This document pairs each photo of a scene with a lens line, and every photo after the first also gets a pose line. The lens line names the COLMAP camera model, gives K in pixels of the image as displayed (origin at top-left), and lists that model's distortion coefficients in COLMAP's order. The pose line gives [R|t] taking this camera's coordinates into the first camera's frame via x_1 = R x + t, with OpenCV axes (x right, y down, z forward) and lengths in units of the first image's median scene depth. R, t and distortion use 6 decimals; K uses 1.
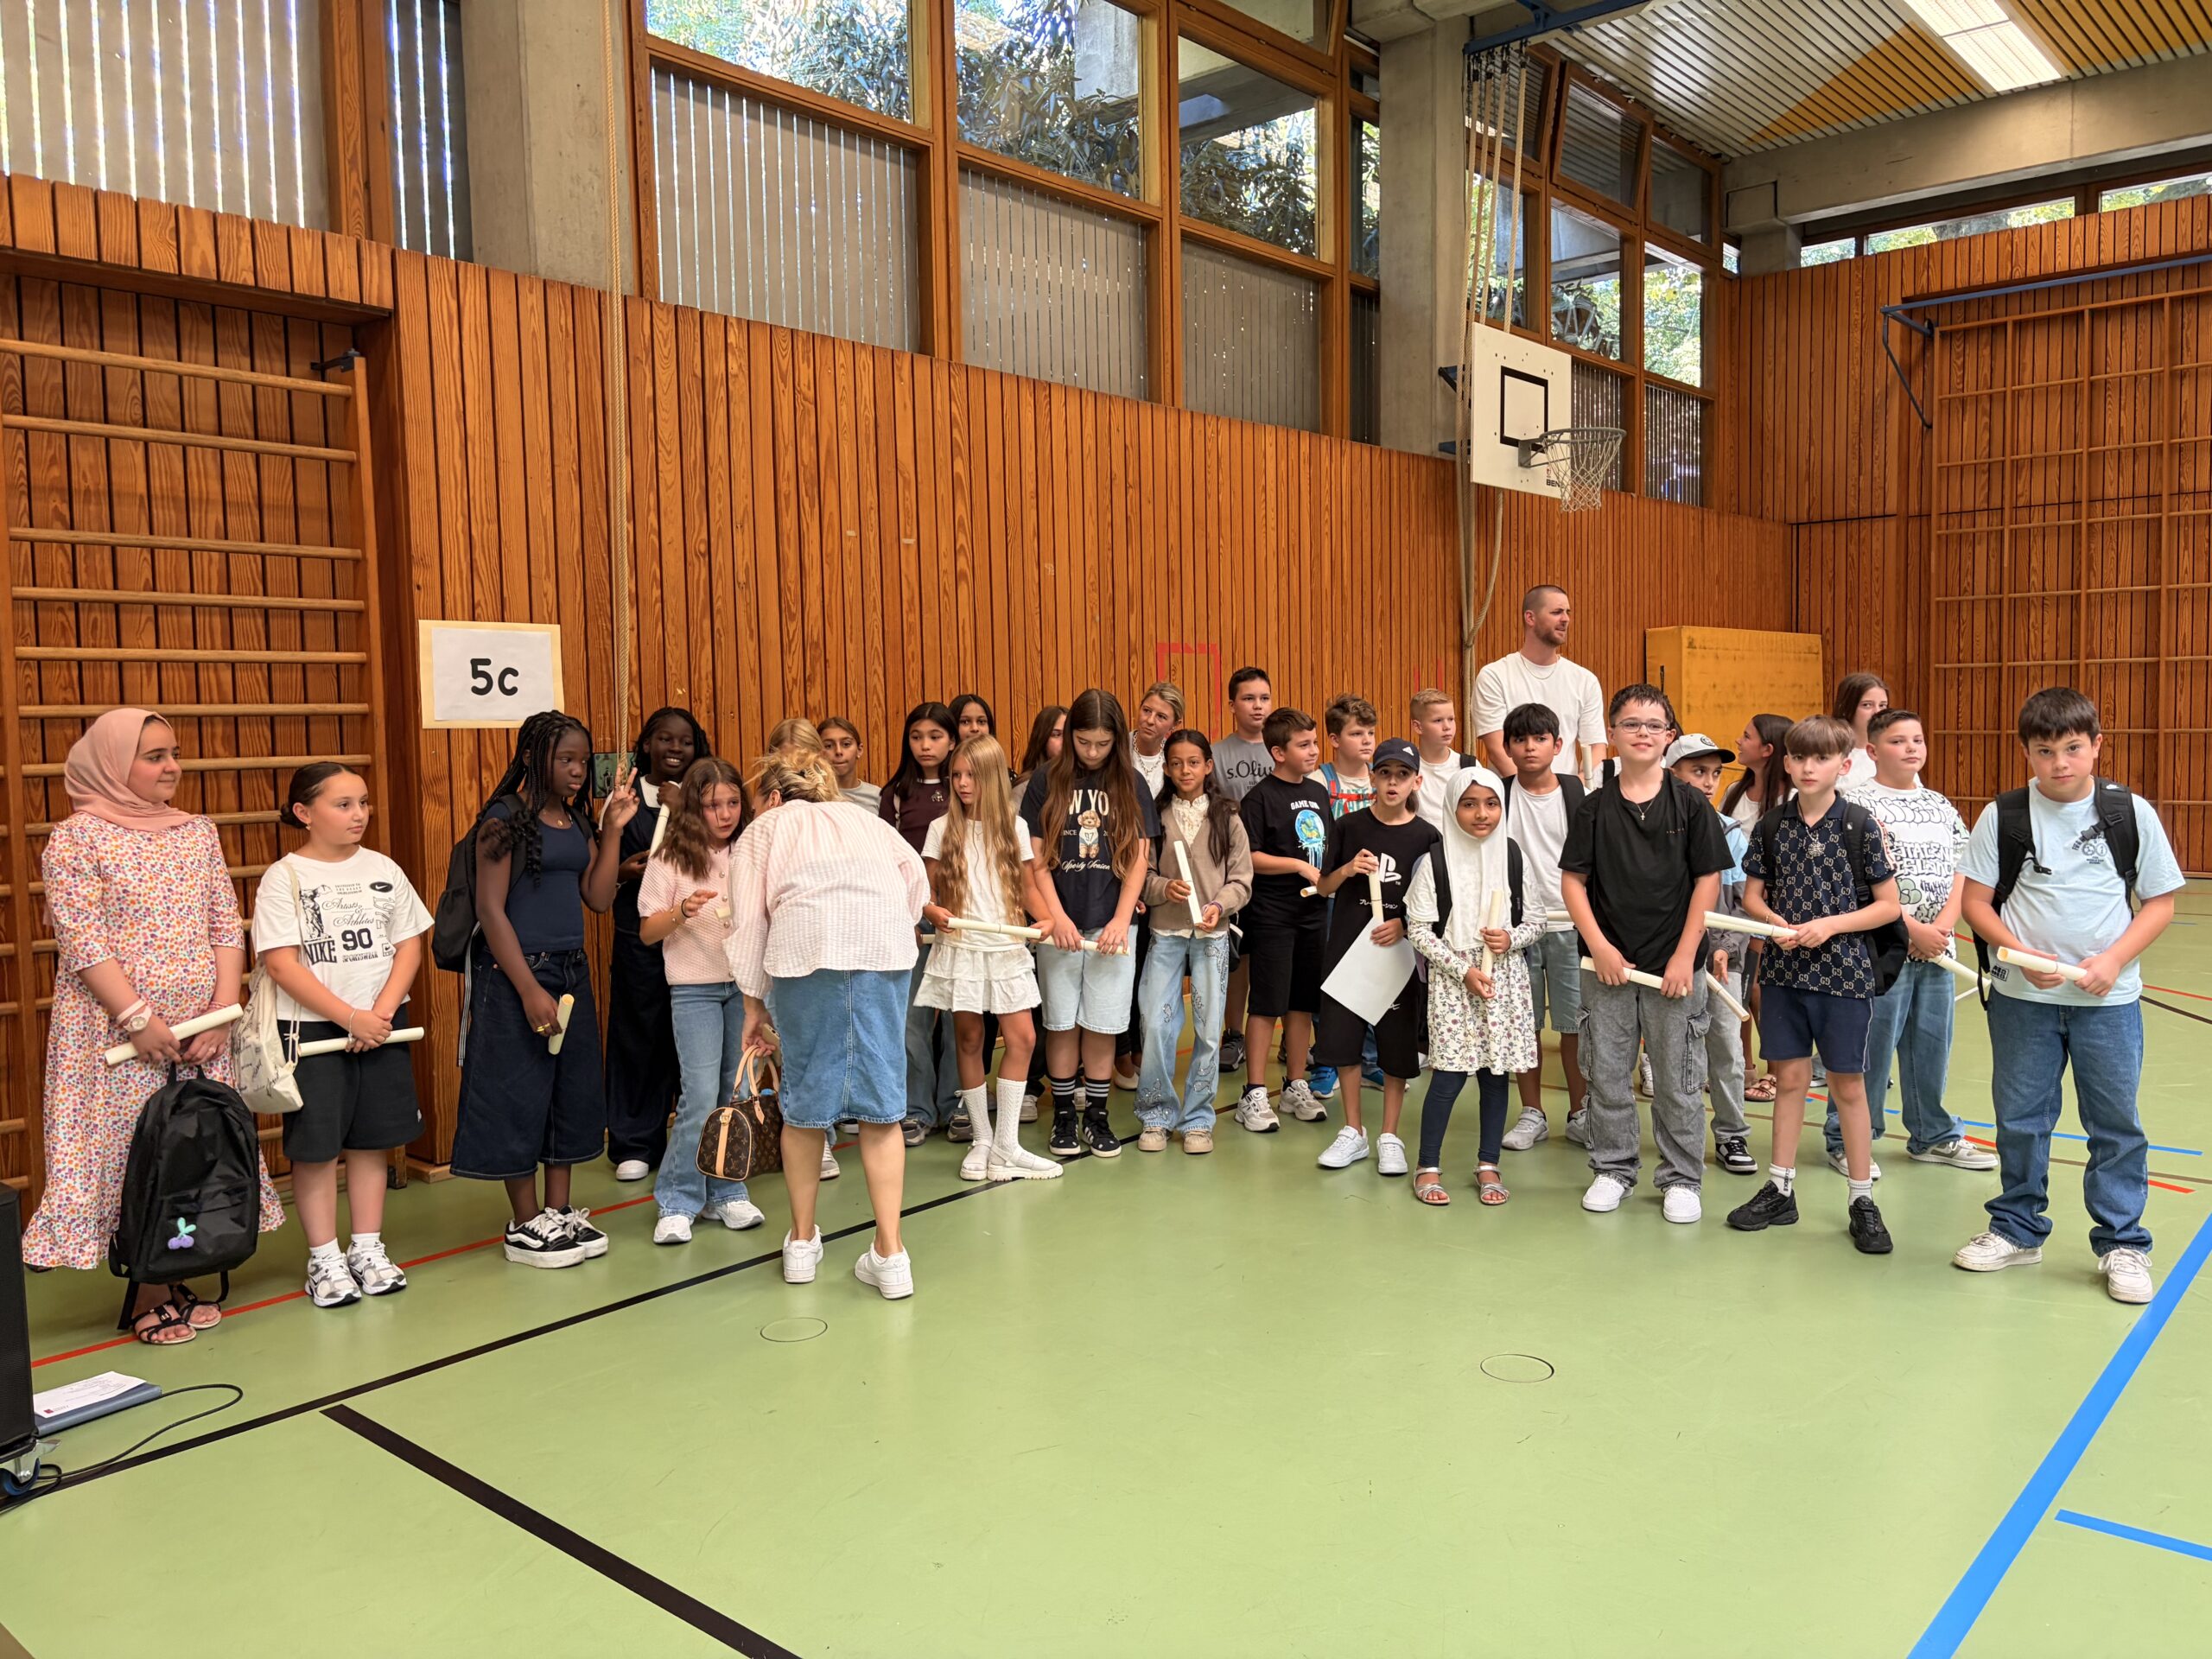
lens RADIAL K [[1681.3, 0, 1106.0], [0, 1681.3, 829.5], [0, 0, 1]] dist [0.063977, -0.074868]
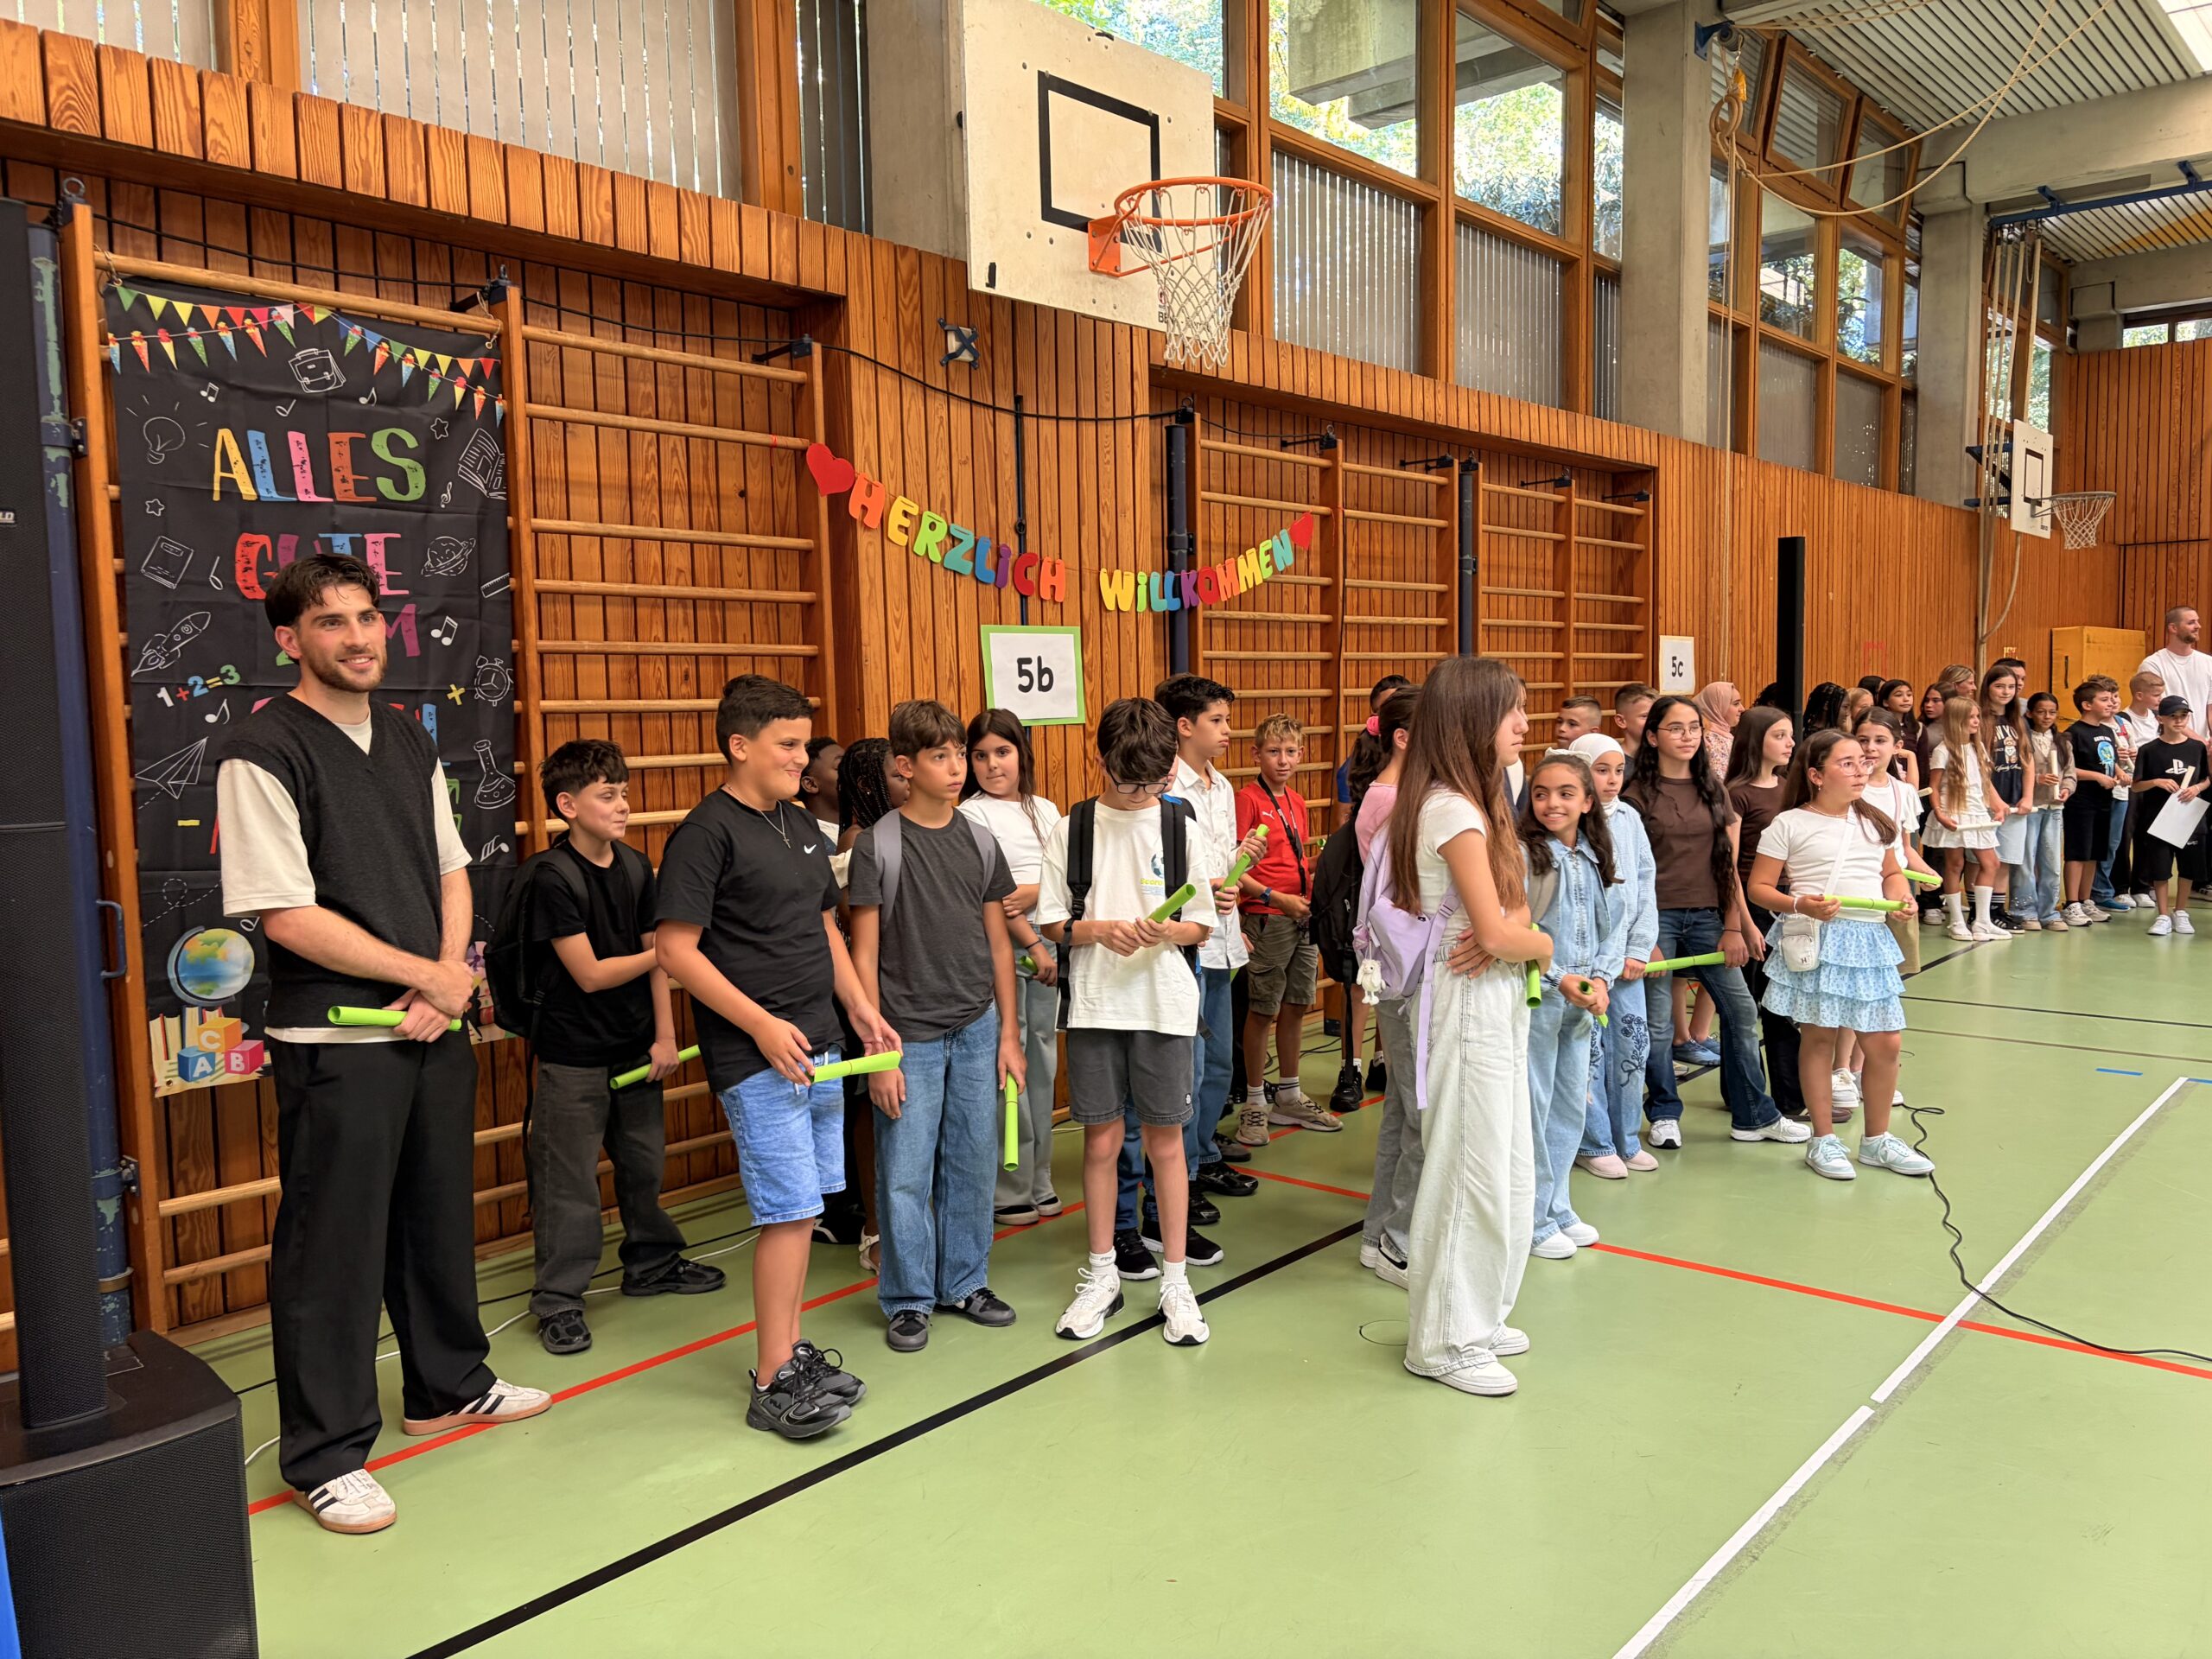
lens RADIAL K [[1681.3, 0, 1106.0], [0, 1681.3, 829.5], [0, 0, 1]] dist [0.063977, -0.074868]
pose [[0.999997, 0.001136, -0.001979, -0.389322], [-0.001113, 0.999931, 0.011710, 0.024383], [0.001992, -0.011708, 0.999929, -0.322788]]
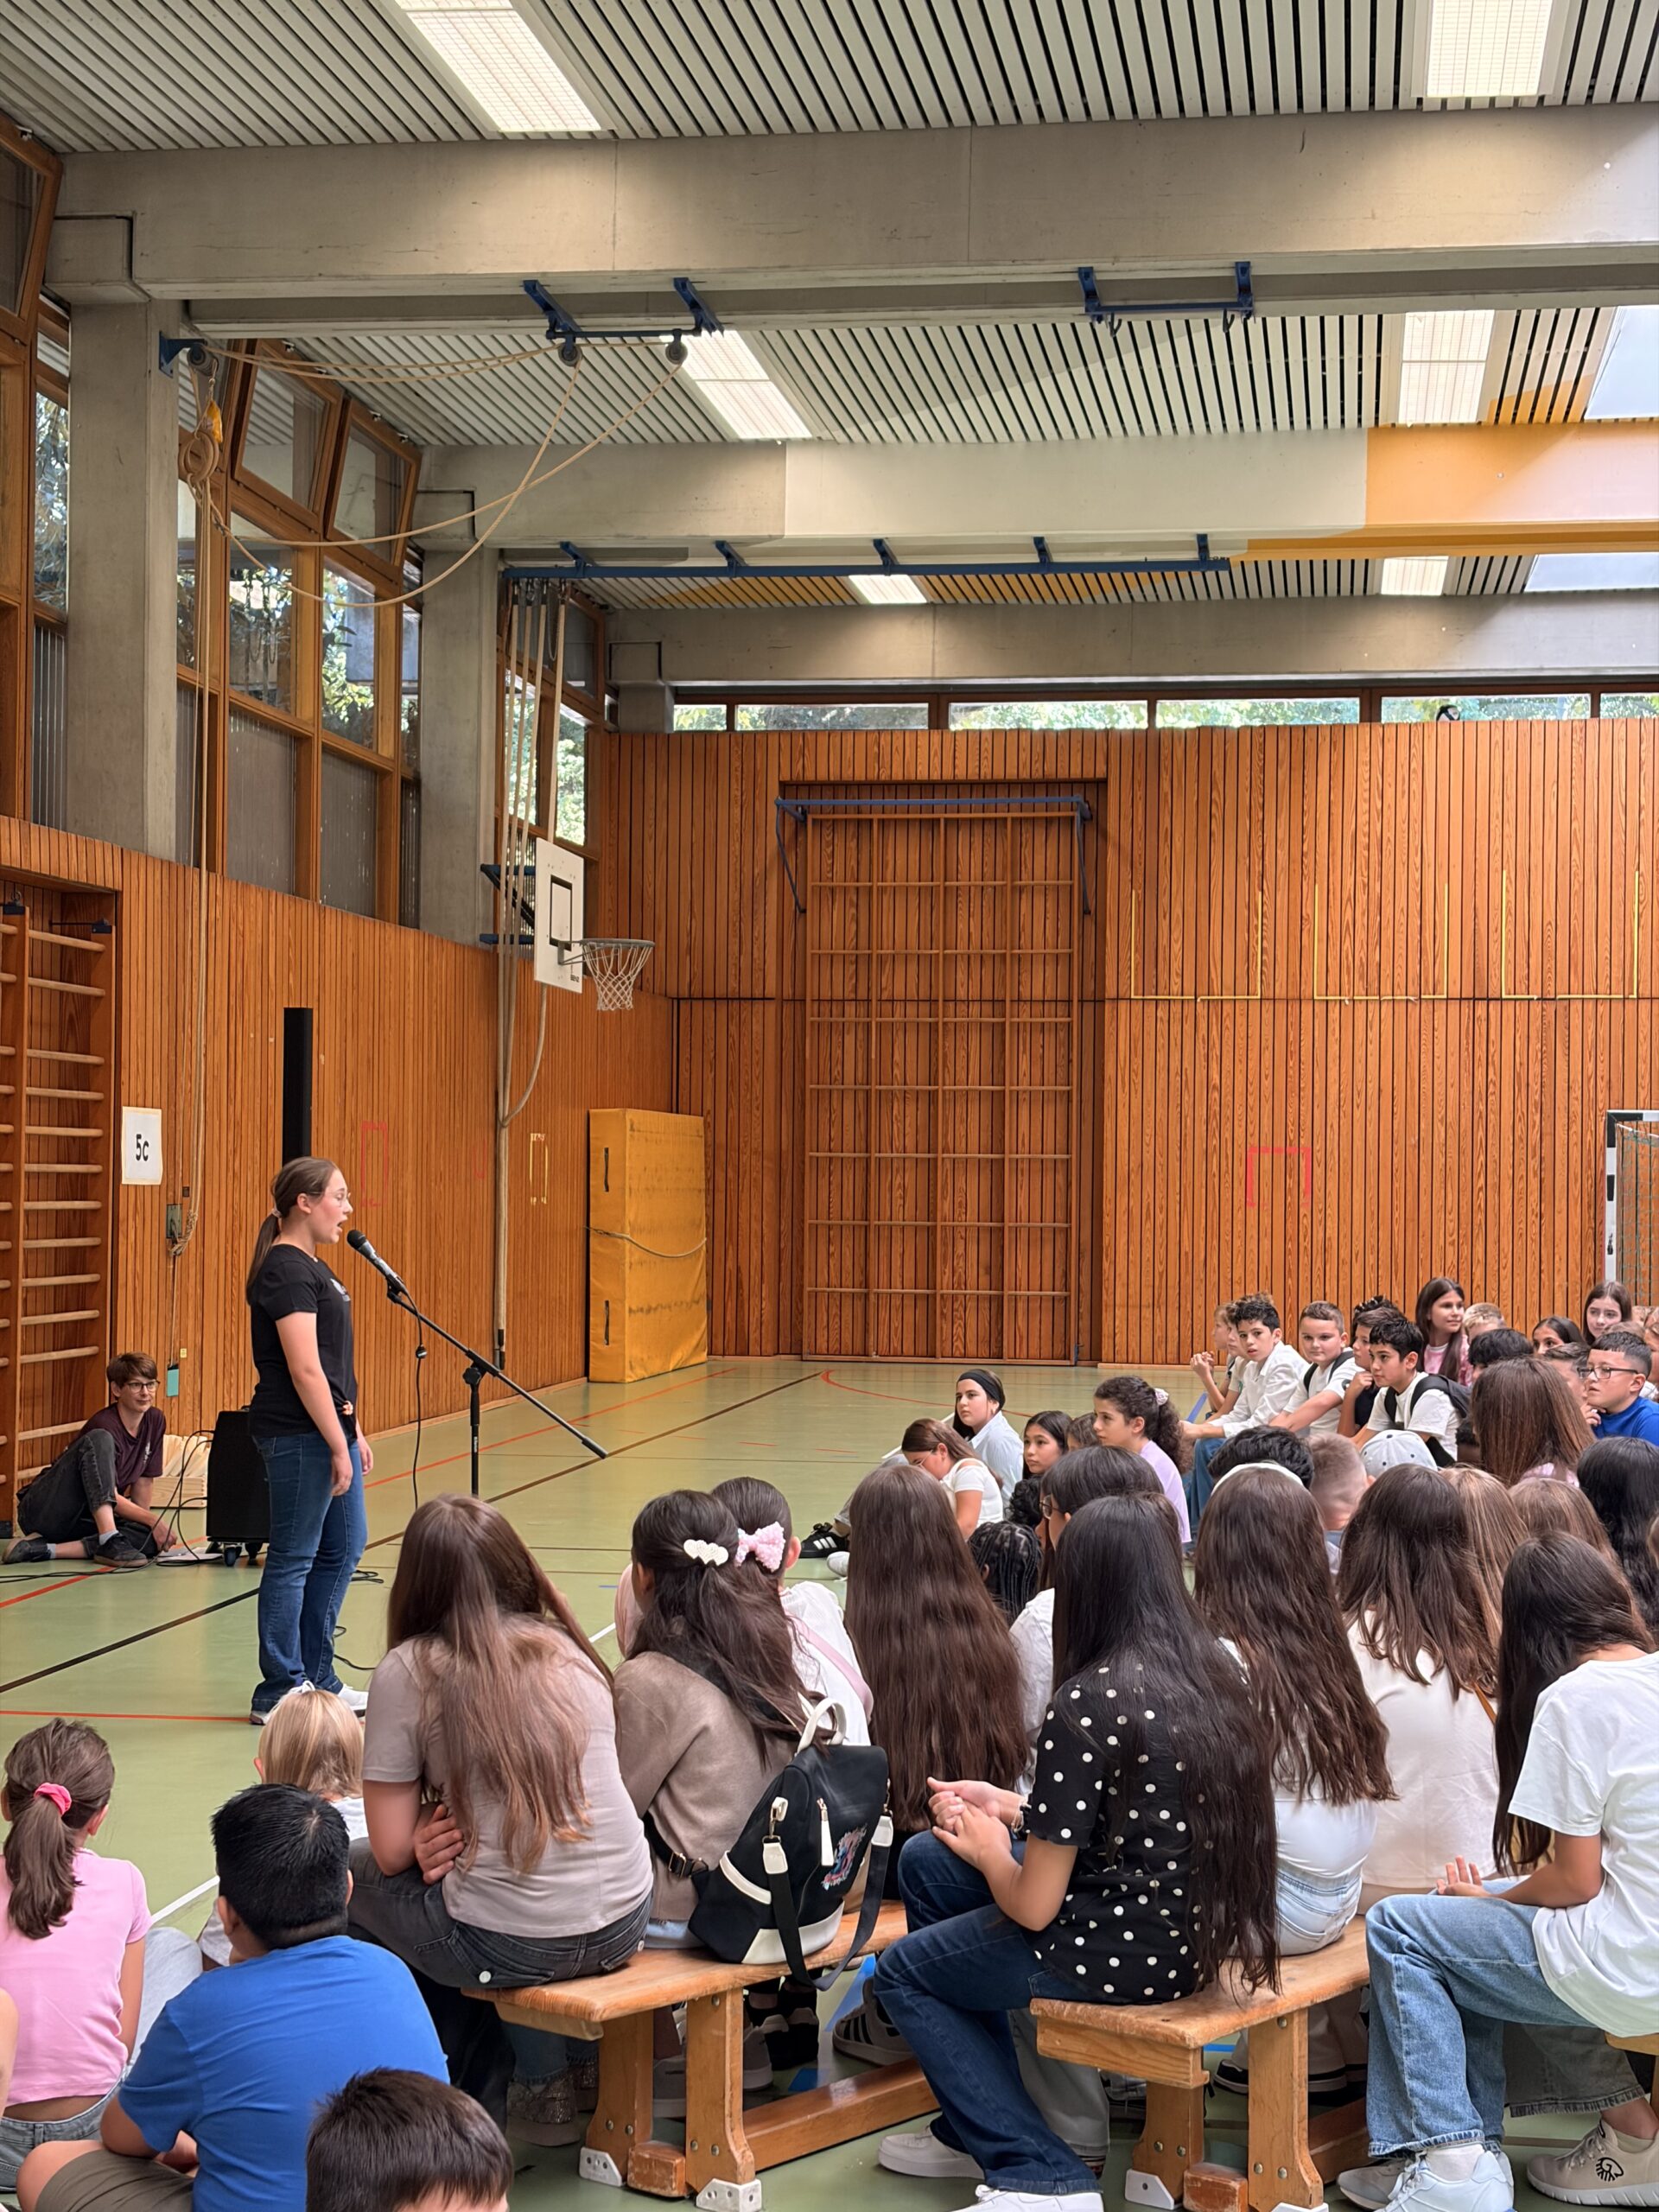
lens RADIAL K [[3371.2, 0, 758.1], [0, 3371.2, 1117.0], [0, 0, 1]] dist [0.352469, -1.299736]
pose [[0.856230, 0.038884, 0.515129, -0.550787], [0.006208, 0.996317, -0.085524, 0.049560], [-0.516558, 0.076426, 0.852835, -0.656748]]
